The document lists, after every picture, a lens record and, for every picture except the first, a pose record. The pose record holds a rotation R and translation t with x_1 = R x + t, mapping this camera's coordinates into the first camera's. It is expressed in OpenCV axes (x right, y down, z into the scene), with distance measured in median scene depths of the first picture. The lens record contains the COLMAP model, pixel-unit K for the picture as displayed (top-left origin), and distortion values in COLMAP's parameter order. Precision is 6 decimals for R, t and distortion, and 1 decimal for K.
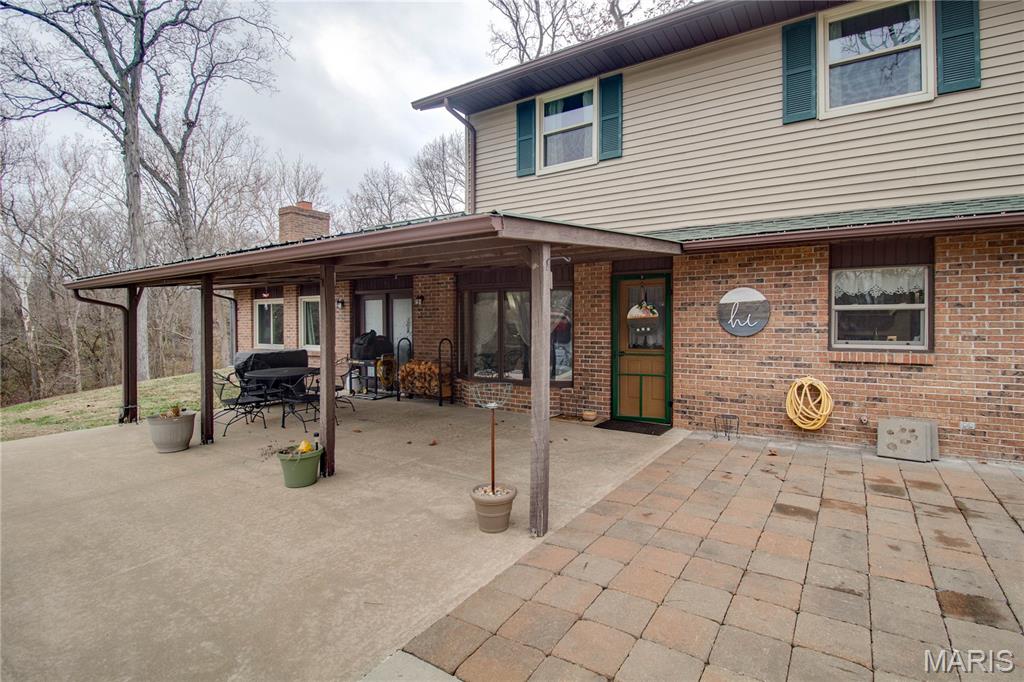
lens RADIAL K [[488.3, 0, 529.0], [0, 488.3, 326.6], [0, 0, 1]] dist [-0.000765, -0.012444]
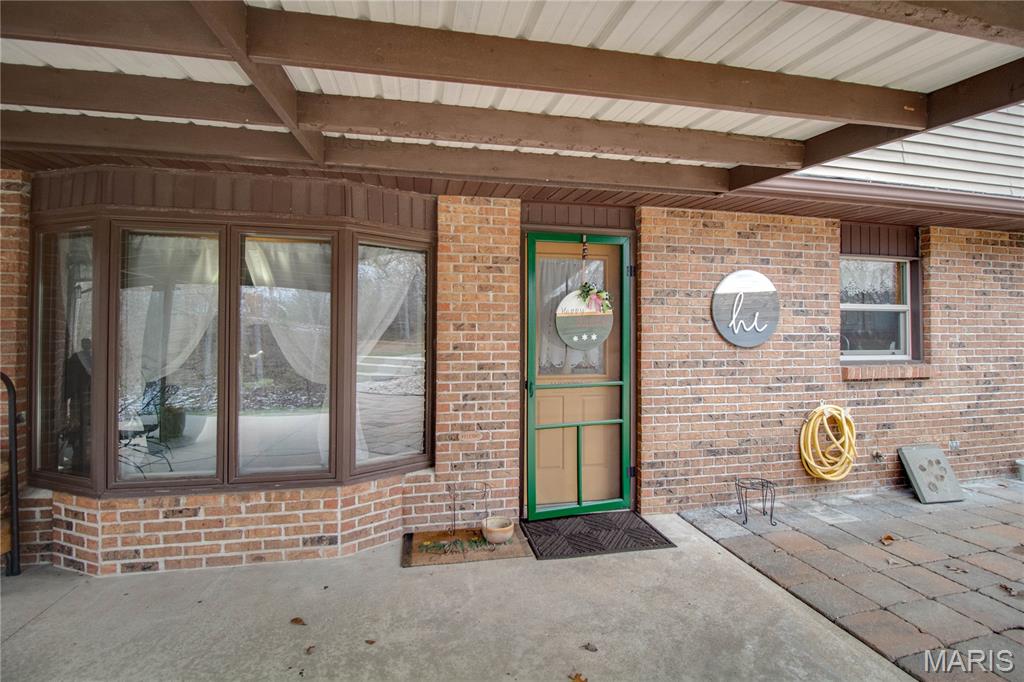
lens RADIAL K [[488.3, 0, 529.0], [0, 488.3, 326.6], [0, 0, 1]] dist [-0.000765, -0.012444]
pose [[0.697140, 0.013743, 0.716803, -0.205717], [0.003407, 0.999741, -0.022482, 0.006098], [-0.716927, 0.018115, 0.696913, 0.747814]]
